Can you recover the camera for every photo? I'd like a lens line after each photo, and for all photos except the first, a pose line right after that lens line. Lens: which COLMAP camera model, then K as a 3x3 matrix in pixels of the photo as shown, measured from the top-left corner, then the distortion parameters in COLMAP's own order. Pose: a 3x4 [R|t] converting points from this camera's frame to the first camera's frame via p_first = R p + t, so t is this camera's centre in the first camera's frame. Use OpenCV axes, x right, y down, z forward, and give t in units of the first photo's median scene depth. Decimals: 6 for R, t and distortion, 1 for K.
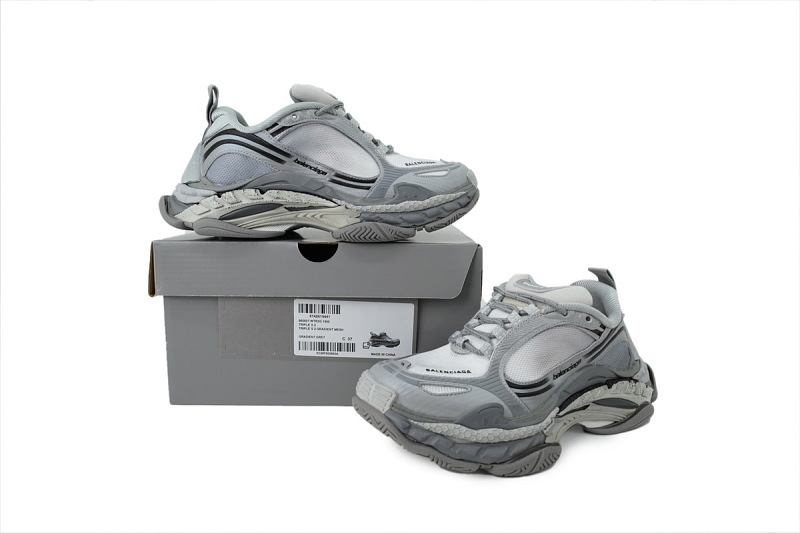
lens RADIAL K [[549.0, 0, 397.8], [0, 549.0, 263.8], [0, 0, 1]] dist [-0.001372, 0.000563]
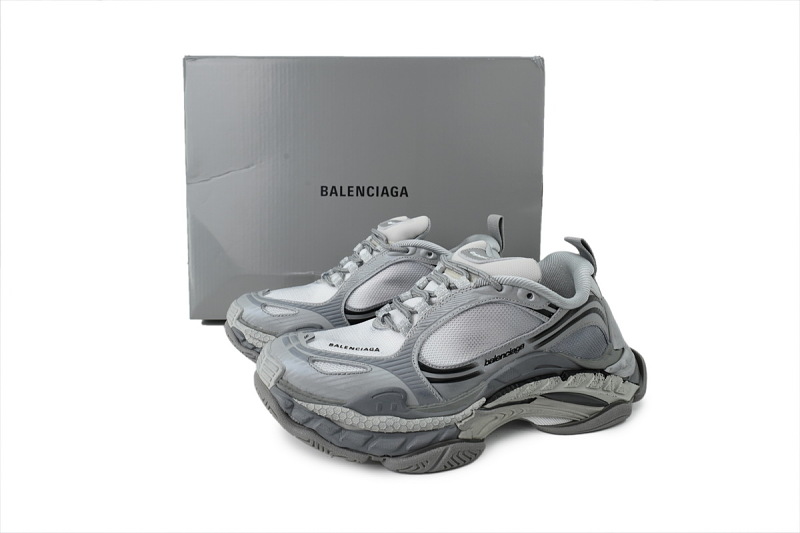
lens RADIAL K [[549.0, 0, 400.2], [0, 549.0, 268.0], [0, 0, 1]] dist [-0.001372, 0.000563]
pose [[0.980290, 0.032758, -0.194828, 0.331822], [-0.022599, 0.998278, 0.054141, 0.018402], [0.196266, -0.048671, 0.979342, 0.157686]]
